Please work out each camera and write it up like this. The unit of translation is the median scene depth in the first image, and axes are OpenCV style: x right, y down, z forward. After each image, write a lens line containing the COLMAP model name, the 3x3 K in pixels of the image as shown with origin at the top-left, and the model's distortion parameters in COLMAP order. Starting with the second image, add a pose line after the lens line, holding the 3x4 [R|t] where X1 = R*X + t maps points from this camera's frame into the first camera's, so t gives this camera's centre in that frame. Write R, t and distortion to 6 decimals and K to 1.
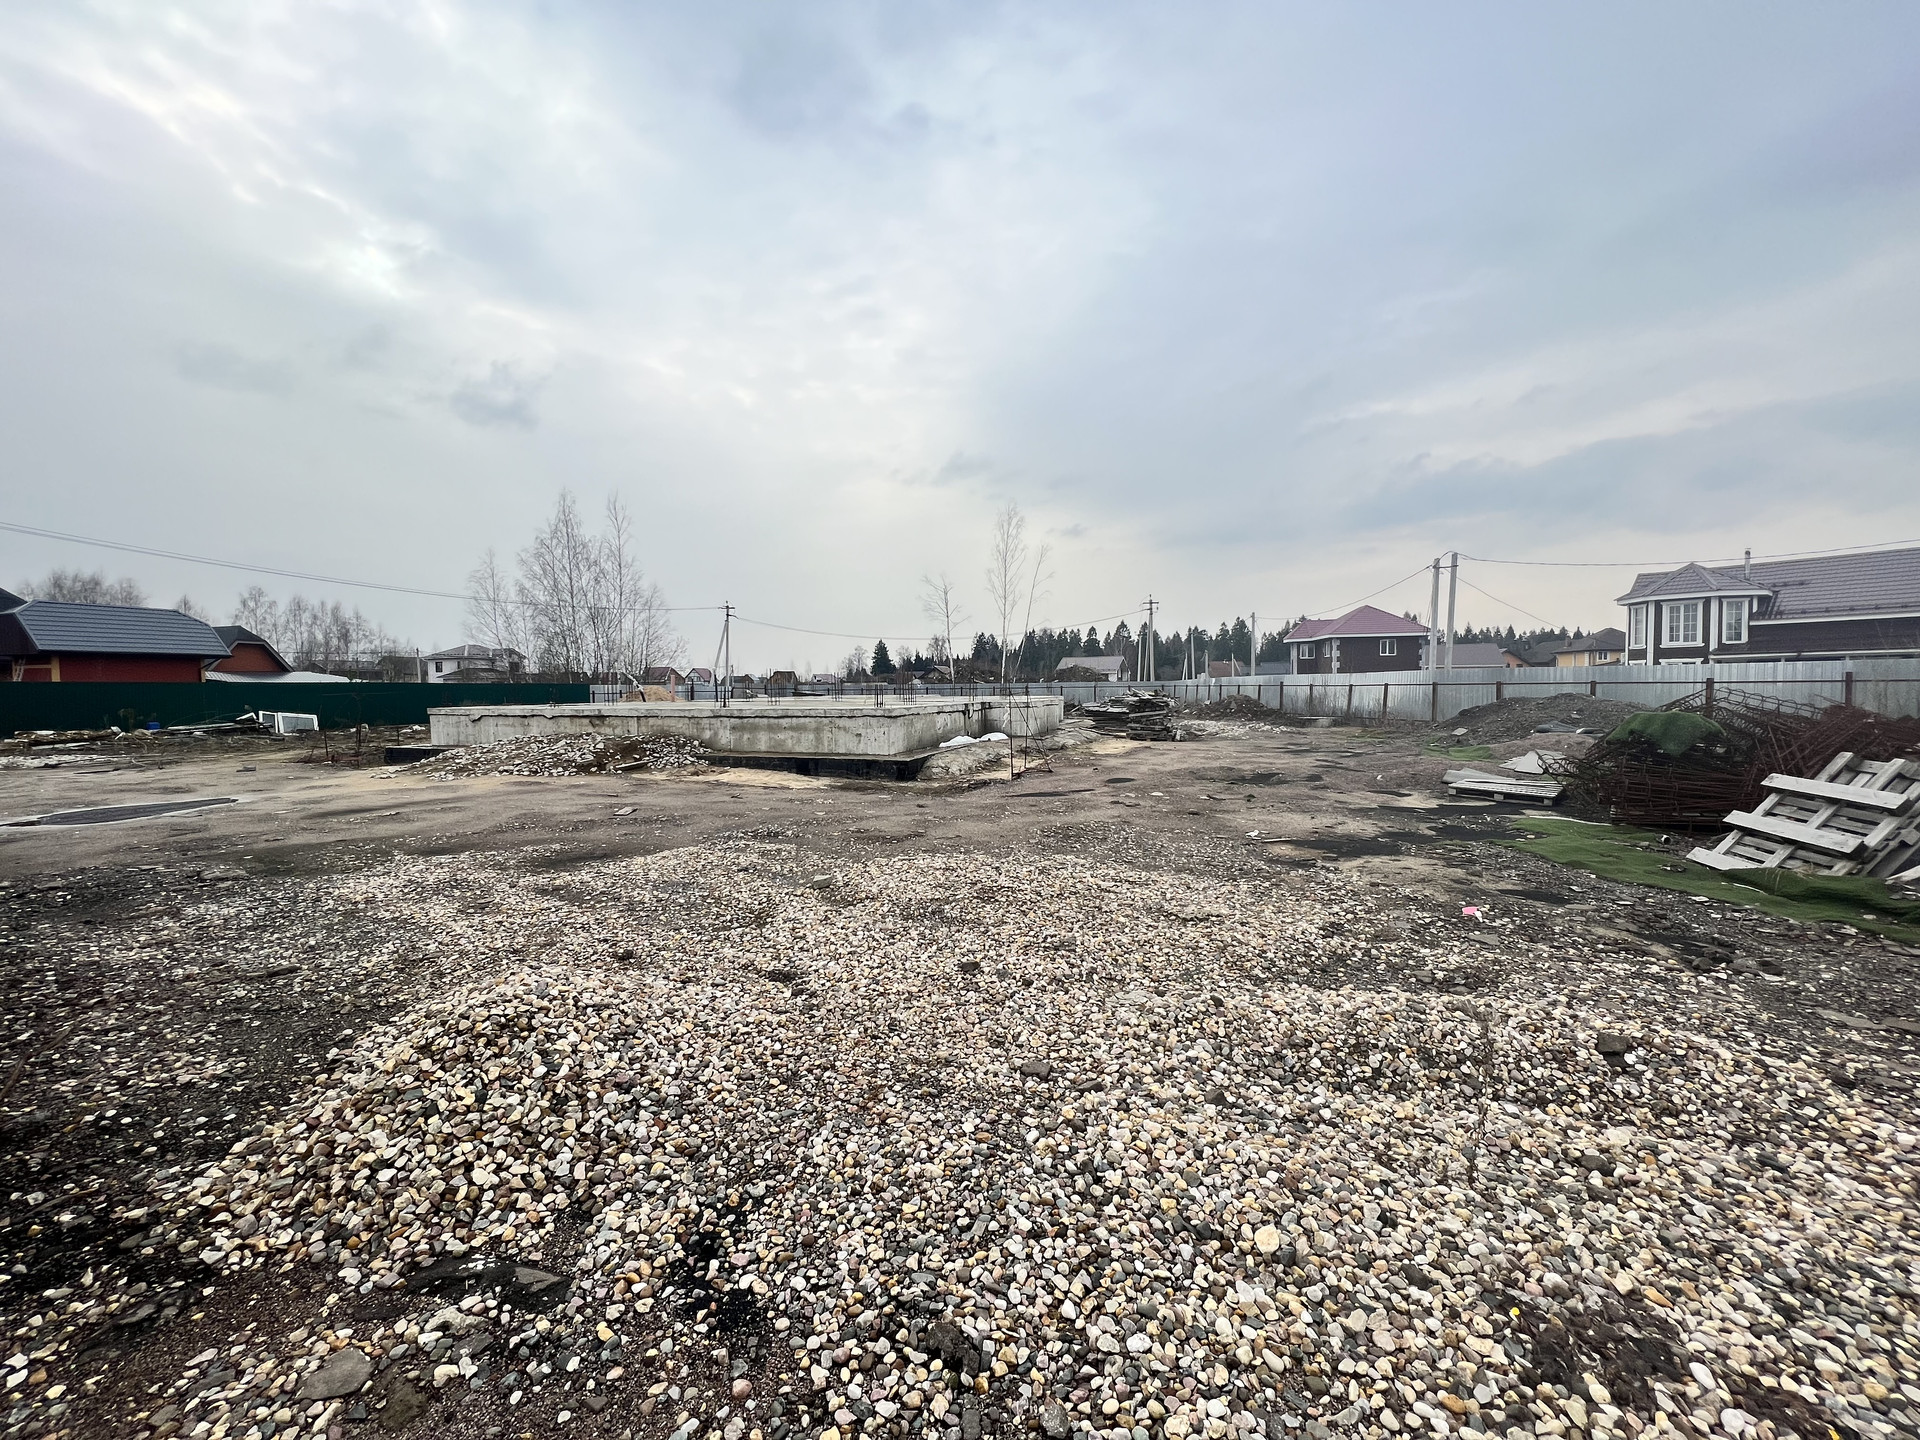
lens RADIAL K [[764.3, 0, 957.3], [0, 764.3, 745.1], [0, 0, 1]] dist [-0.000885, 0.000556]
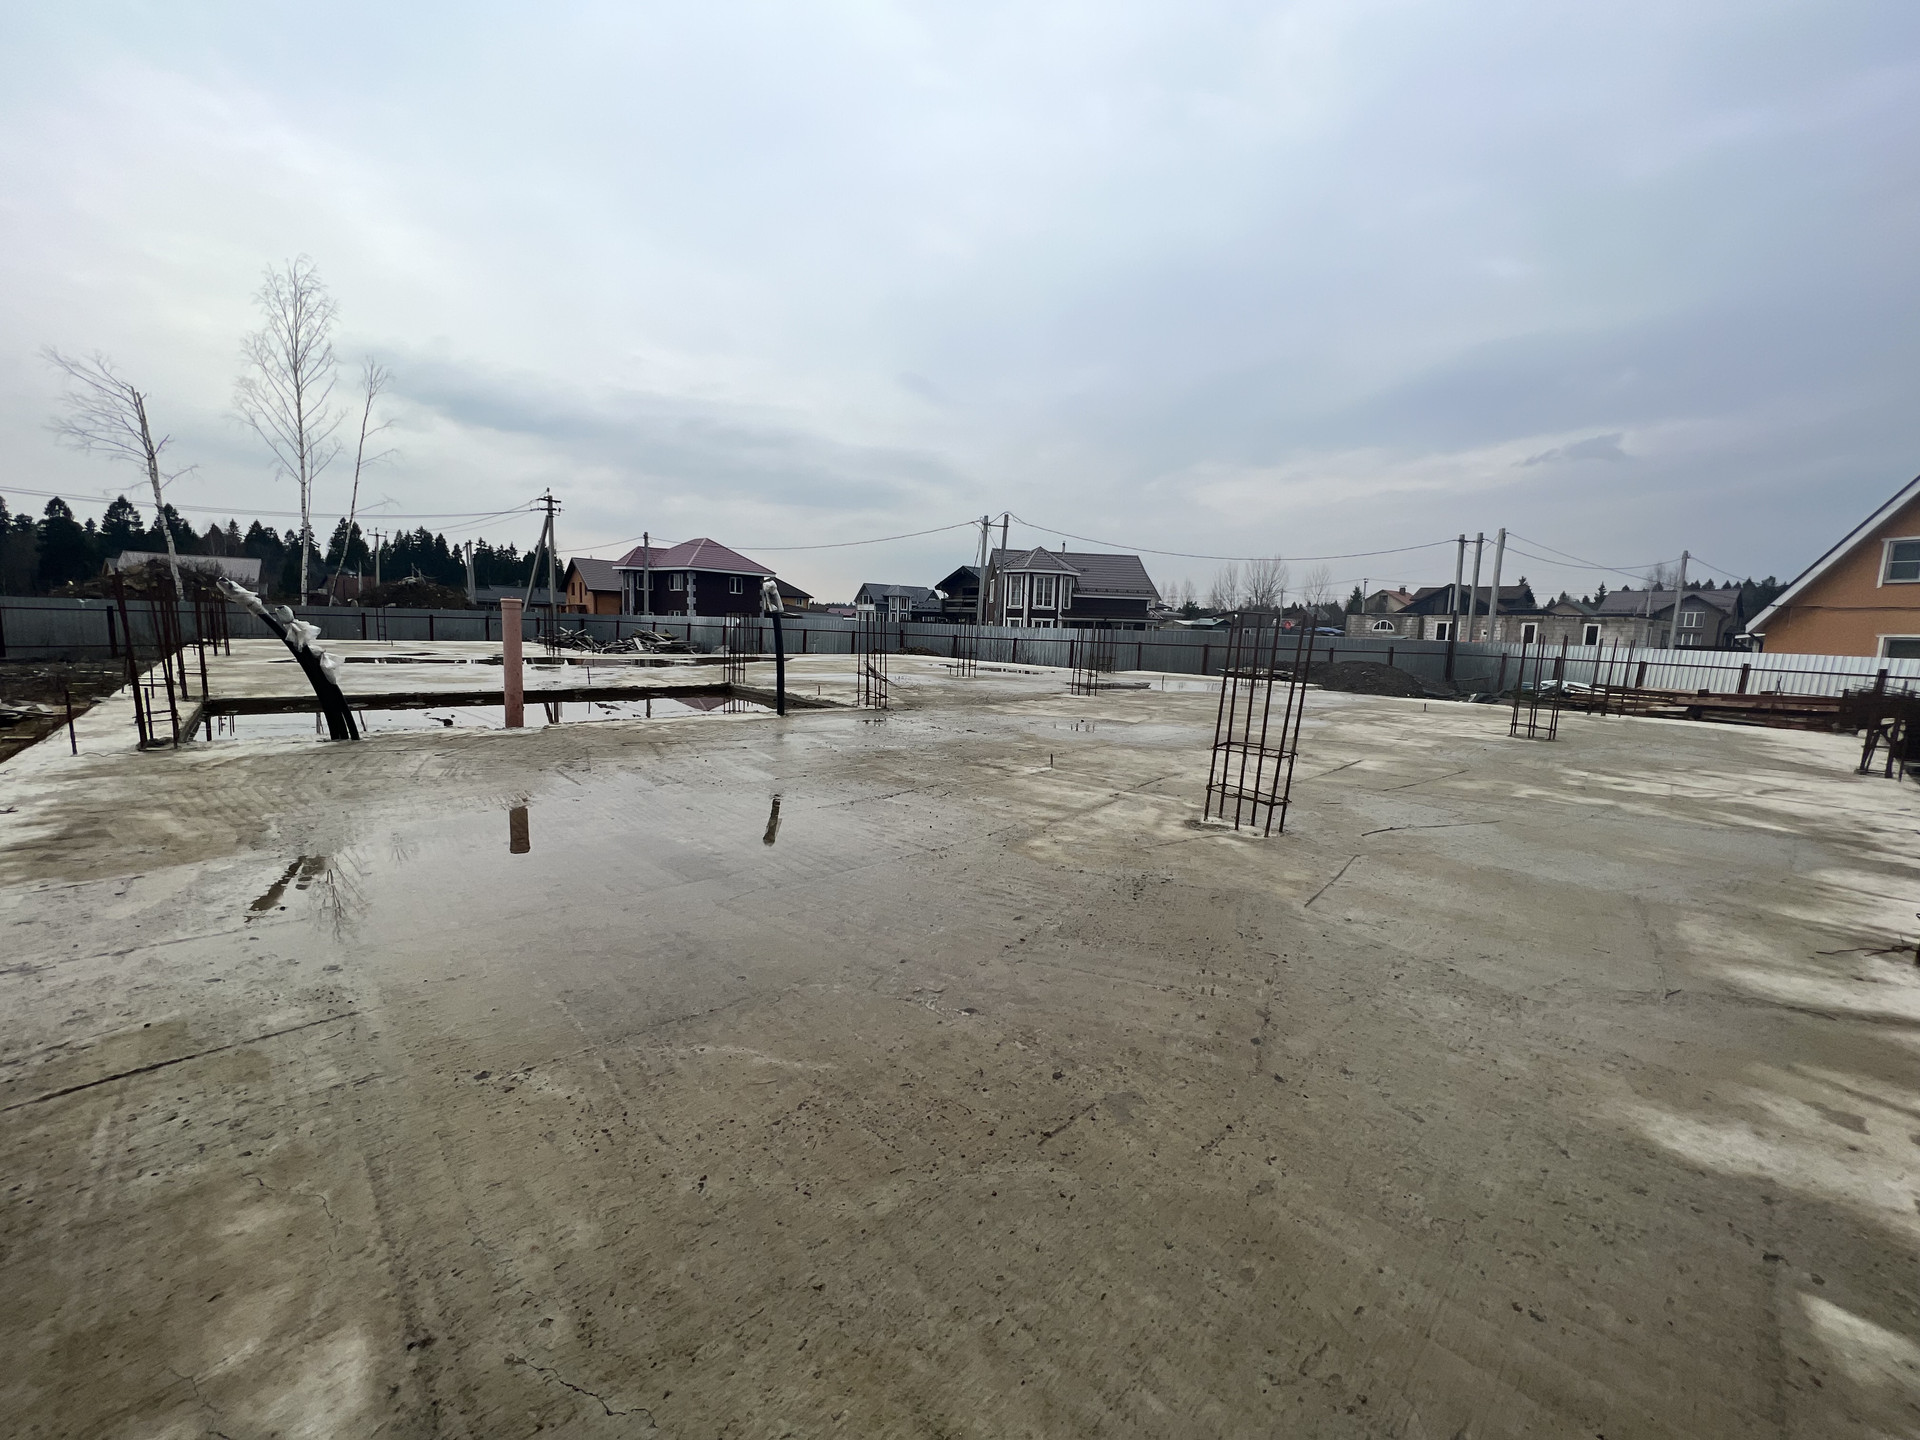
lens RADIAL K [[764.3, 0, 954.4], [0, 764.3, 722.3], [0, 0, 1]] dist [-0.000885, 0.000556]
pose [[0.463884, -0.084738, 0.881834, -0.195620], [0.026305, 0.996293, 0.081899, -0.027408], [-0.885505, -0.014795, 0.464394, 0.308551]]
